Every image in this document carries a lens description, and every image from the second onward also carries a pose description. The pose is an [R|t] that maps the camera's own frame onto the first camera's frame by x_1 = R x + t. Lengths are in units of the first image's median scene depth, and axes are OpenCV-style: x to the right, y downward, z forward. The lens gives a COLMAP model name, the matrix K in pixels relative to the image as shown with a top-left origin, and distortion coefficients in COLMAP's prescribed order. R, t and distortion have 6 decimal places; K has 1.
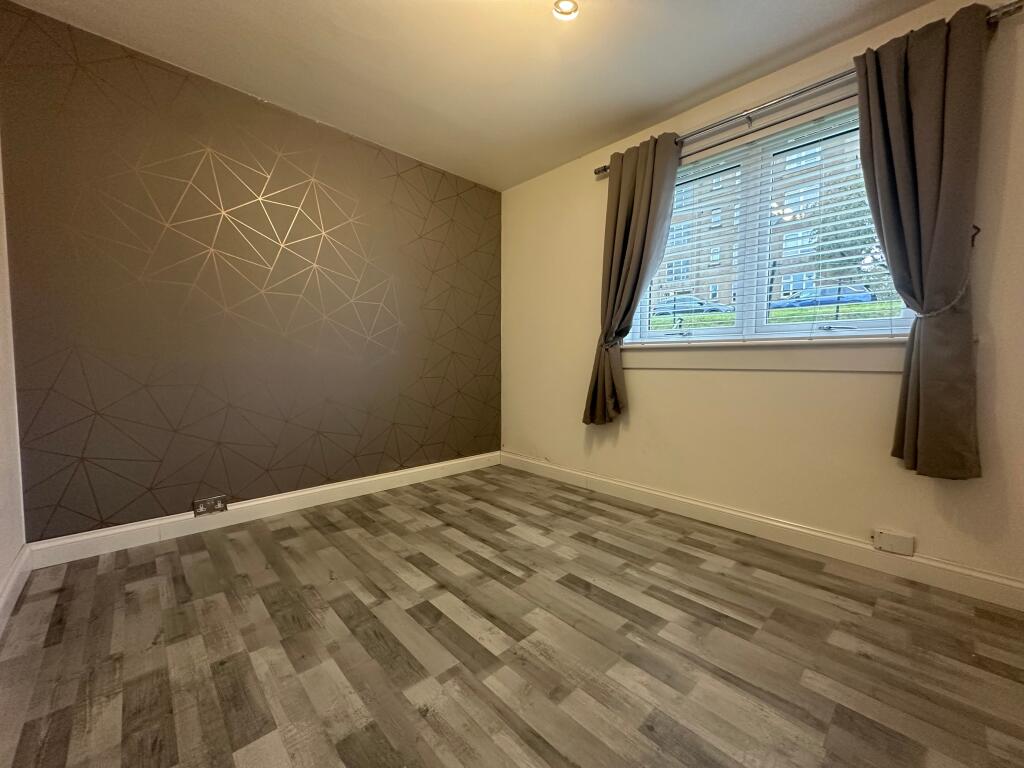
lens RADIAL K [[408.3, 0, 512.2], [0, 408.3, 384.3], [0, 0, 1]] dist [-0.000360, 0.000001]
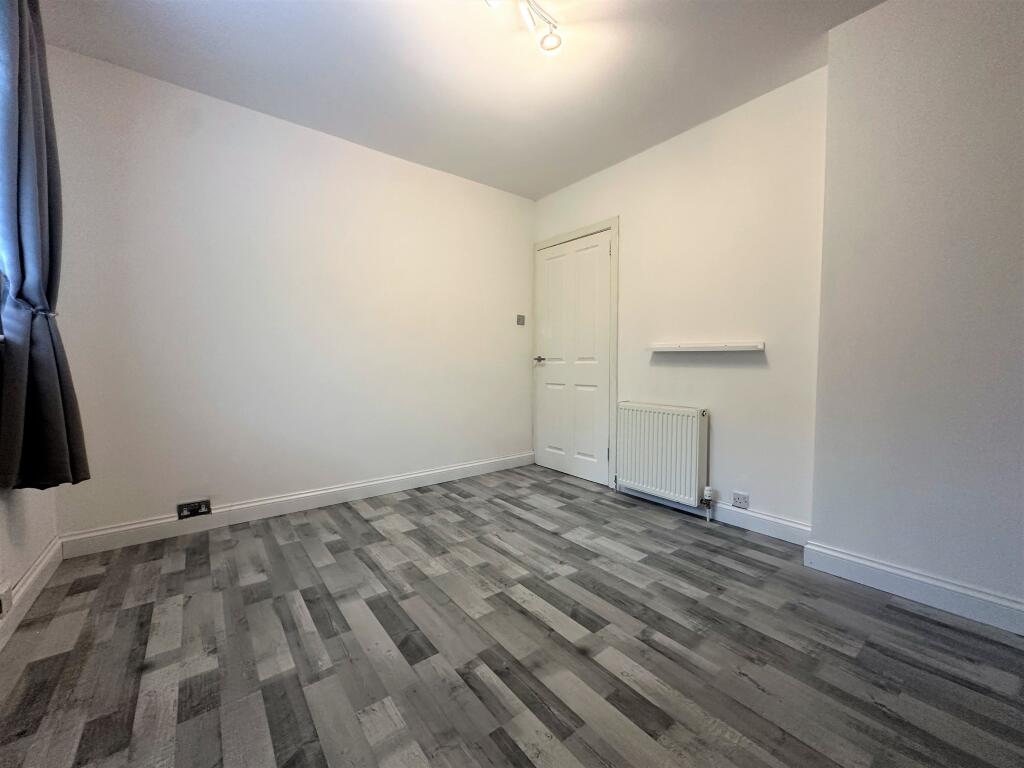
lens RADIAL K [[408.3, 0, 512.3], [0, 408.3, 381.2], [0, 0, 1]] dist [-0.000360, 0.000001]
pose [[-0.995805, -0.011270, 0.090805, -0.108700], [-0.002049, 0.994884, 0.101005, -0.120668], [-0.091479, 0.100395, -0.990733, 1.916913]]
